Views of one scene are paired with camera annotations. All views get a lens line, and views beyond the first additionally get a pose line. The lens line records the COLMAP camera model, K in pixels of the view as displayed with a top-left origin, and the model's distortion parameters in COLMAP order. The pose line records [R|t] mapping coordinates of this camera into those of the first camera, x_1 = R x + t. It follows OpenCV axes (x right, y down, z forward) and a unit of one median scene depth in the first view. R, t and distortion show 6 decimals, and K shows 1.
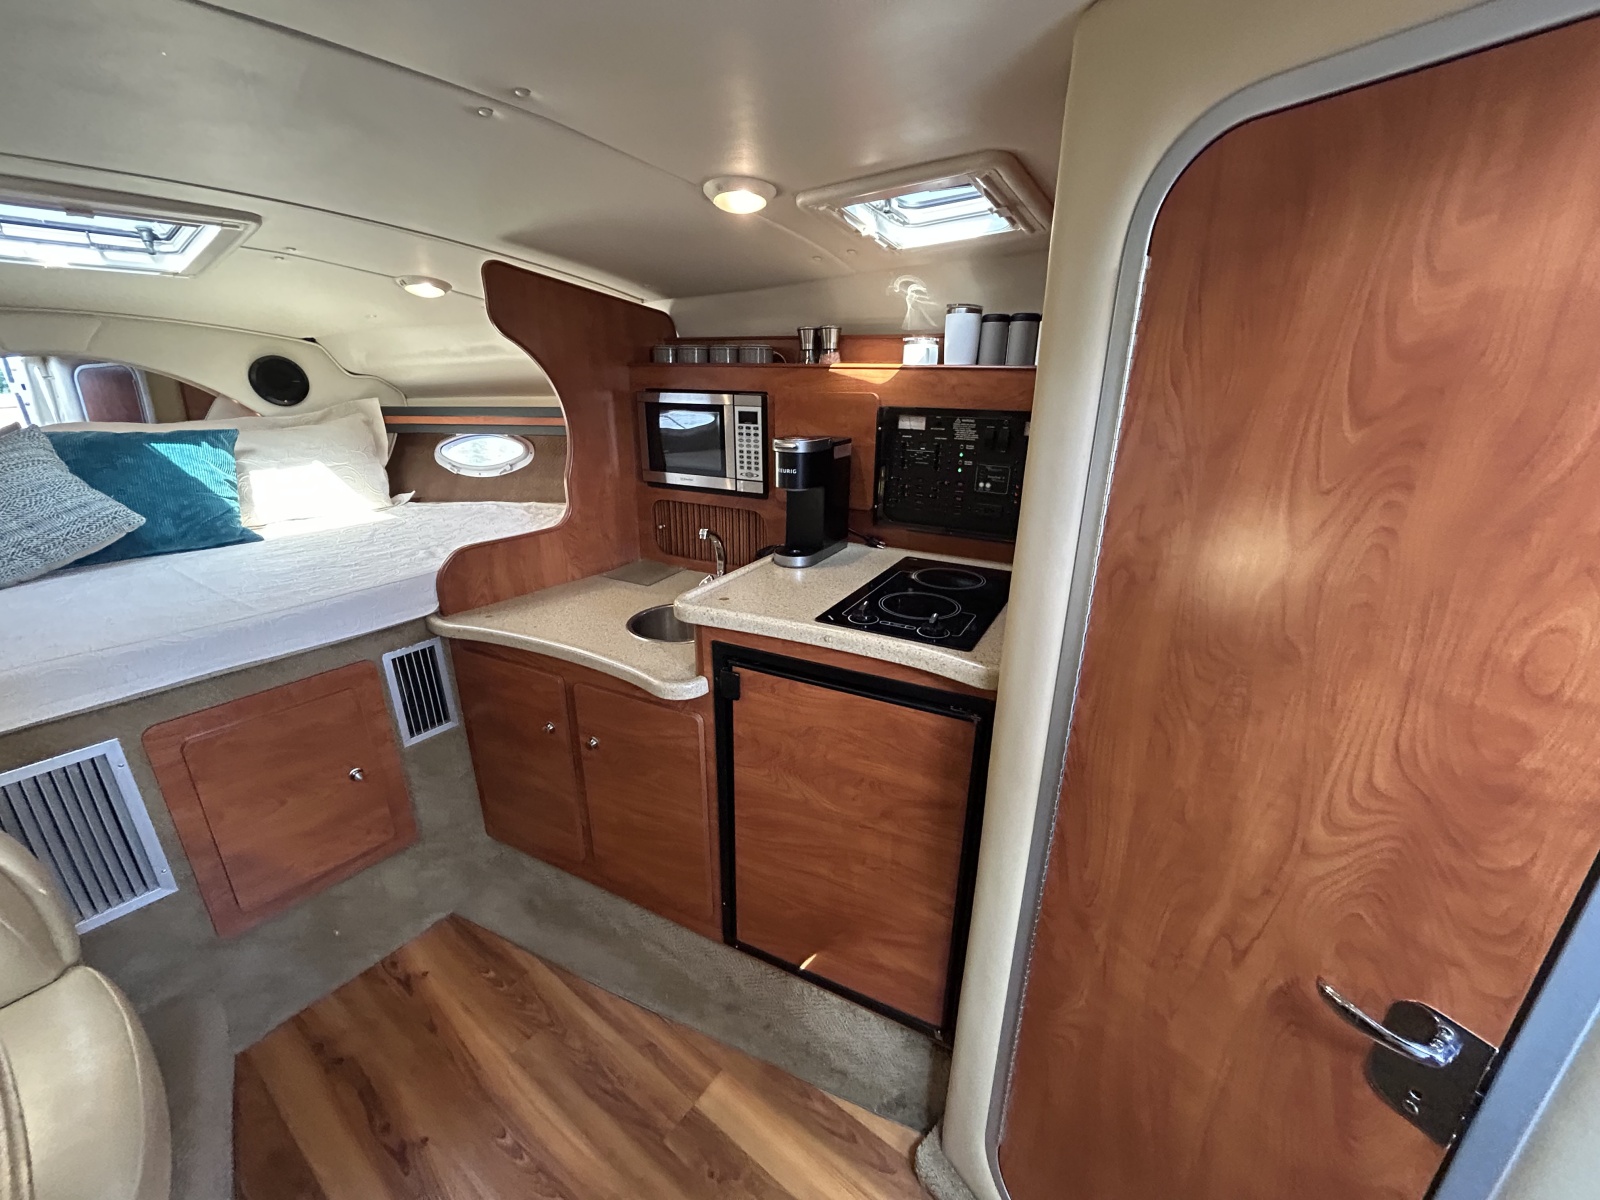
lens RADIAL K [[654.1, 0, 799.7], [0, 654.1, 597.8], [0, 0, 1]] dist [0.002346, 0.000053]
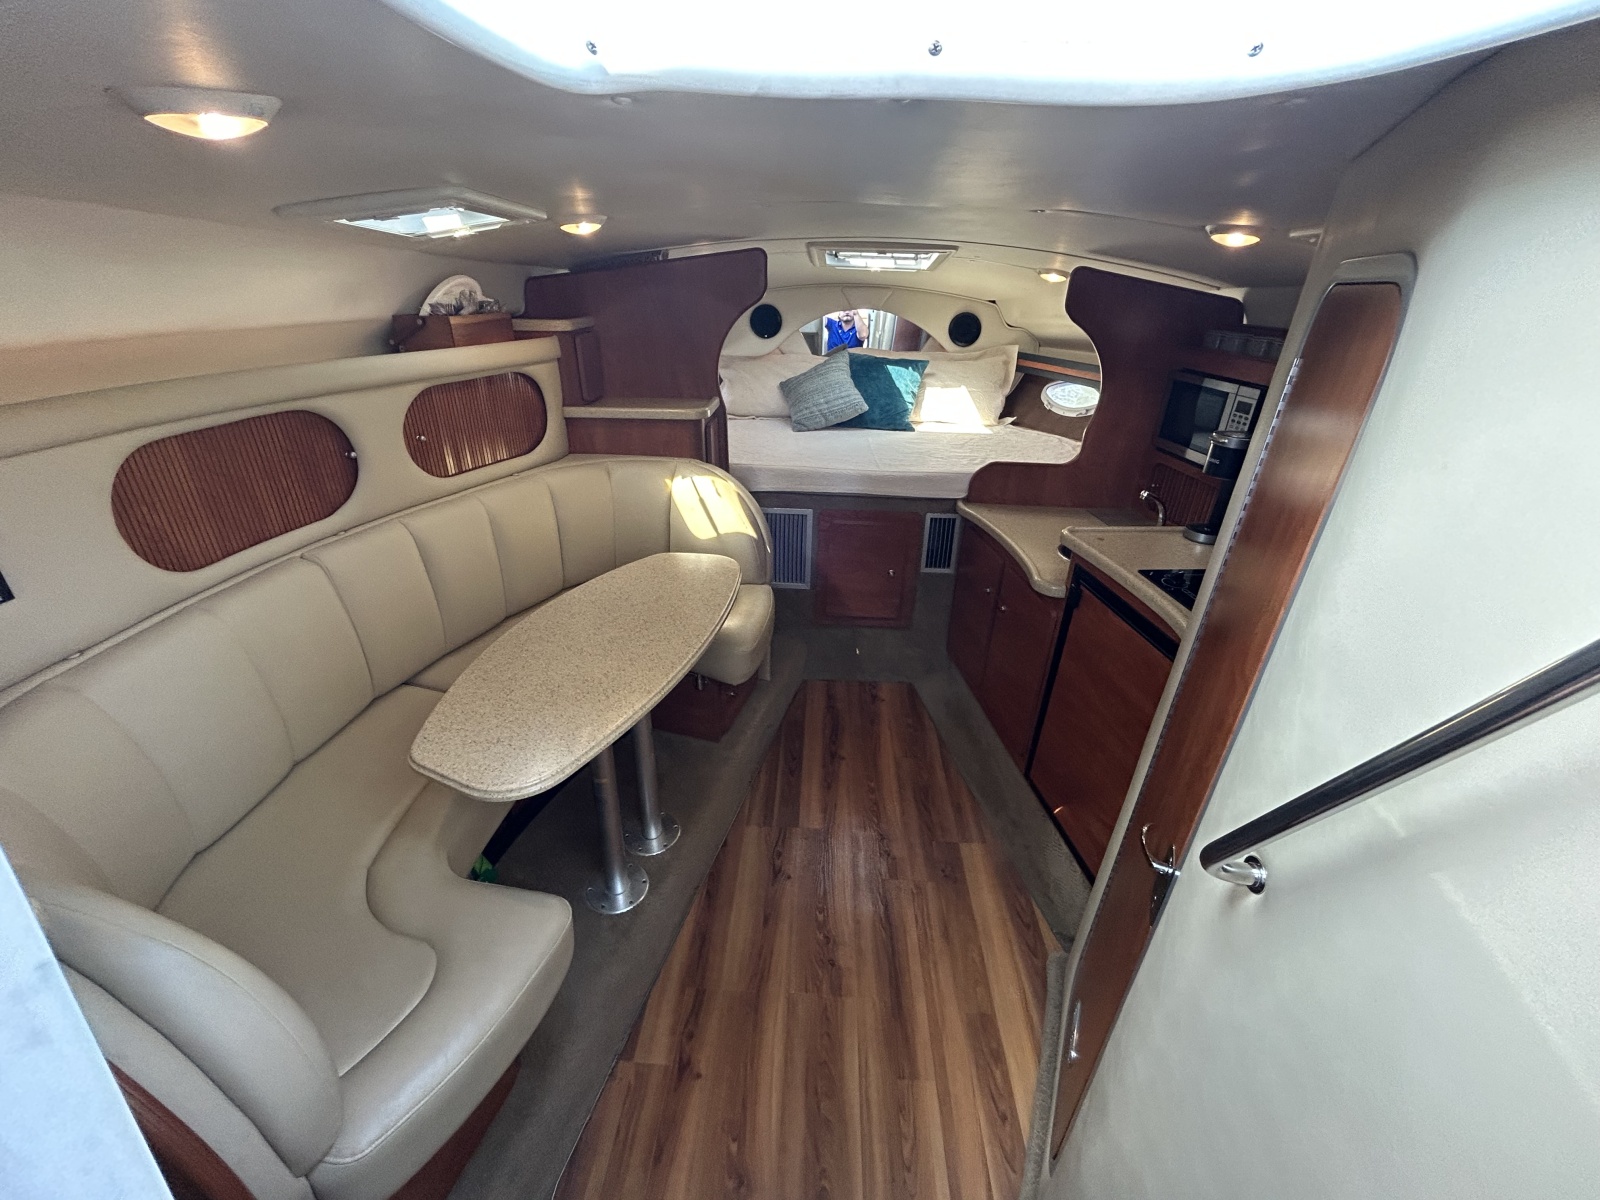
lens RADIAL K [[654.1, 0, 799.7], [0, 654.1, 597.8], [0, 0, 1]] dist [0.002346, 0.000053]
pose [[0.562657, 0.381224, -0.733543, 0.463720], [-0.300981, 0.920892, 0.247725, -0.028357], [0.769953, 0.081399, 0.632888, -0.274945]]
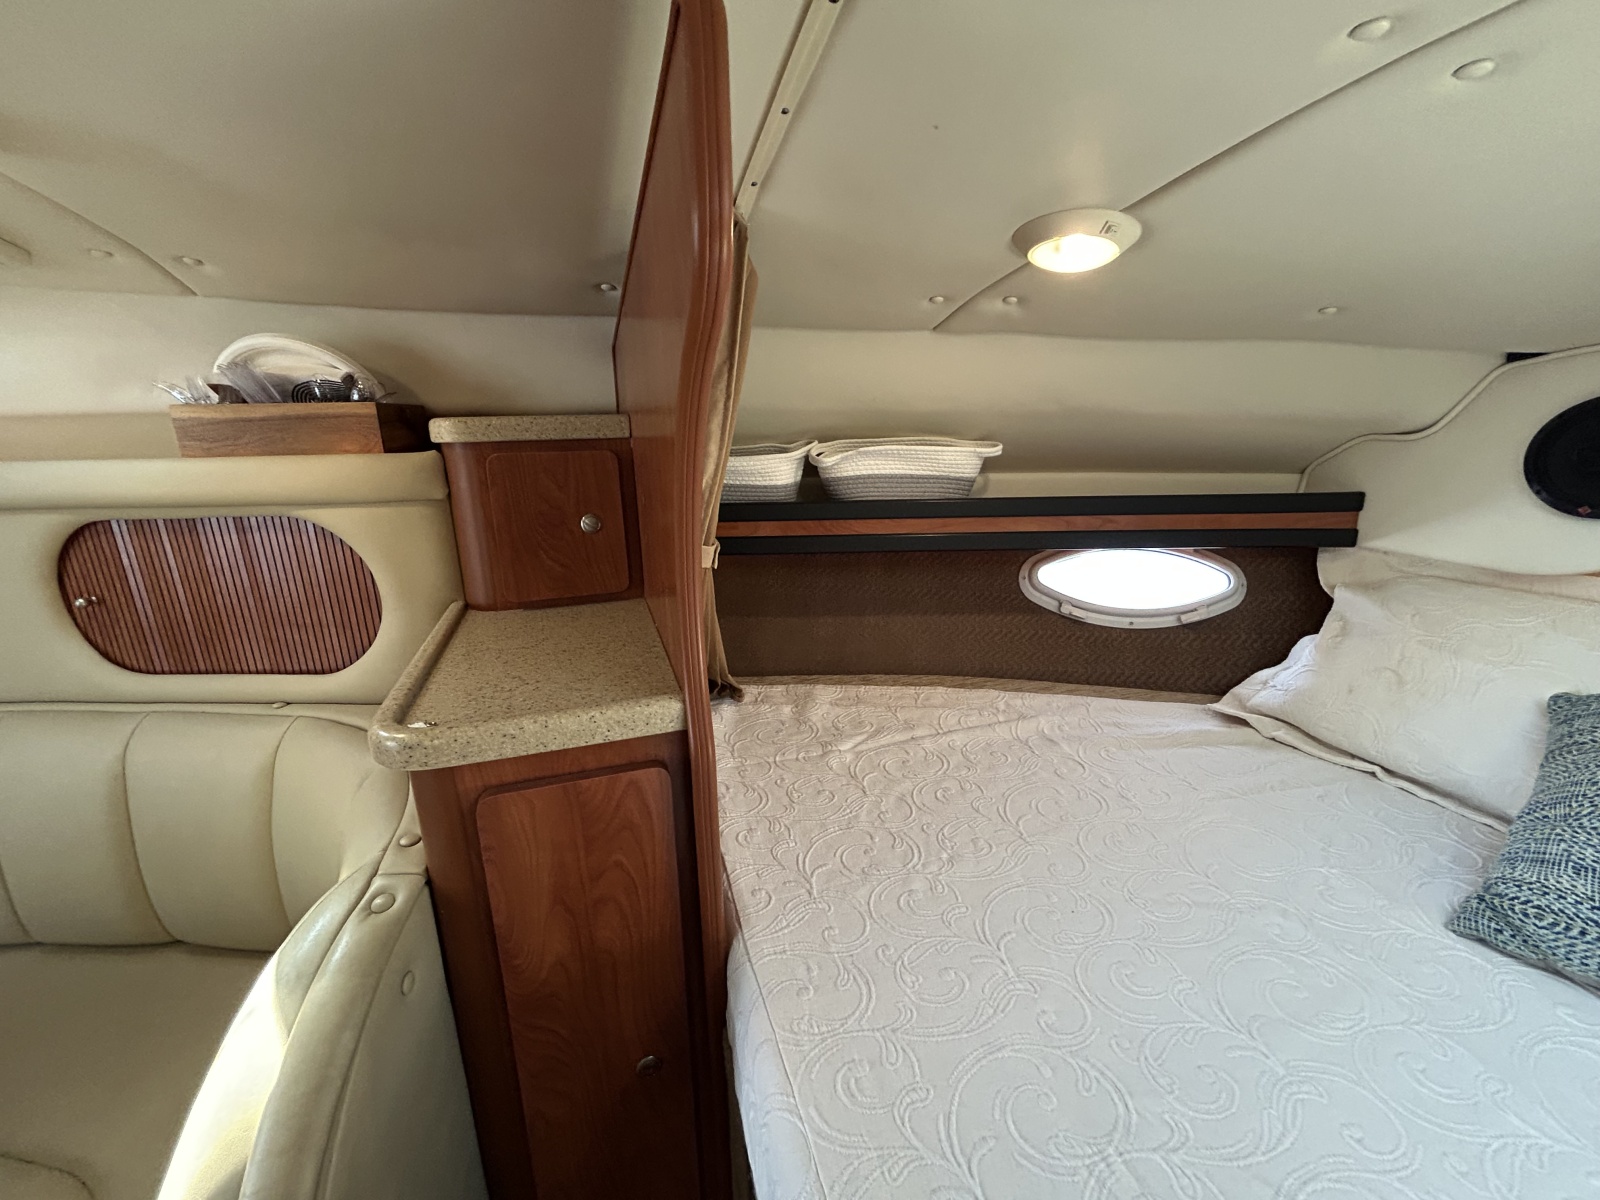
lens RADIAL K [[654.1, 0, 799.7], [0, 654.1, 597.8], [0, 0, 1]] dist [0.002346, 0.000053]
pose [[-0.581165, 0.228833, -0.780950, -0.647389], [-0.252238, 0.861735, 0.440215, -0.258319], [0.773707, 0.452823, -0.443090, 0.675988]]
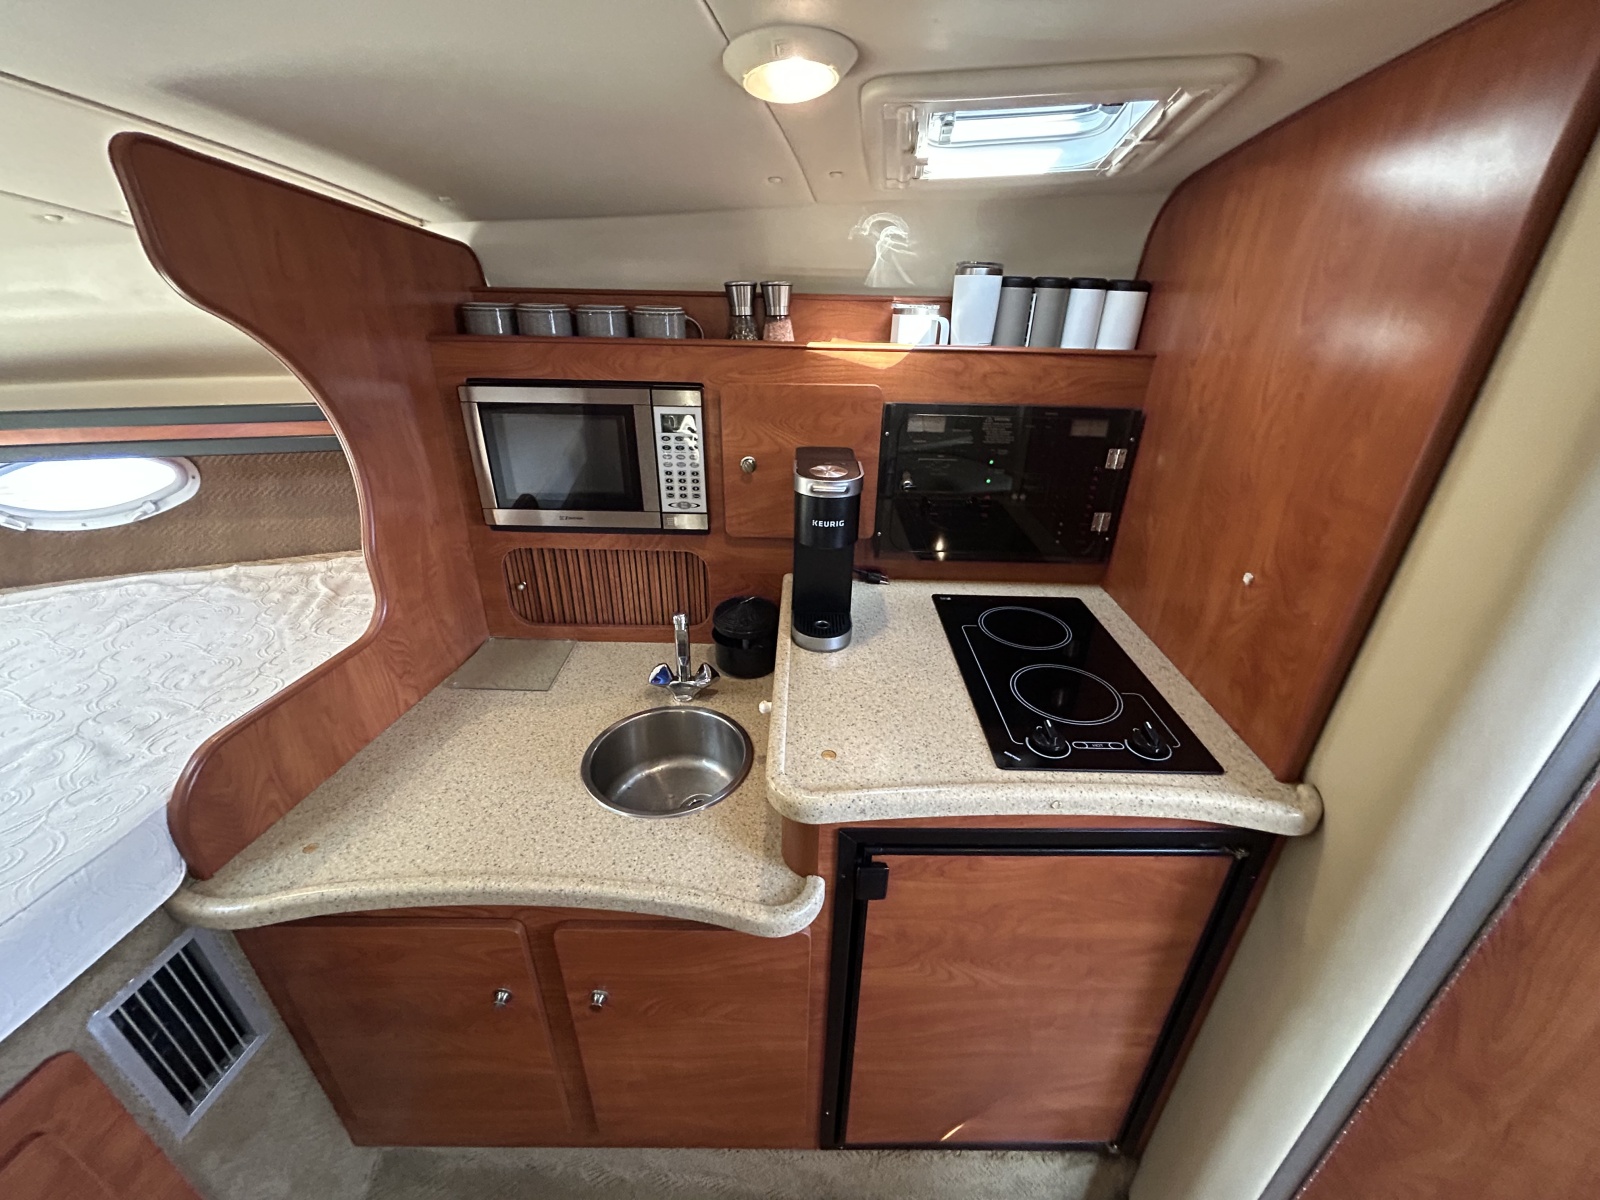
lens RADIAL K [[647.5, 0, 800.0], [0, 647.5, 600.0], [0, 0, 1]] dist [-0.001837, 0.000146]
pose [[0.886201, -0.197889, 0.418913, -0.299290], [0.141738, 0.976640, 0.161508, -0.201072], [-0.441088, -0.083752, 0.893547, 0.363266]]
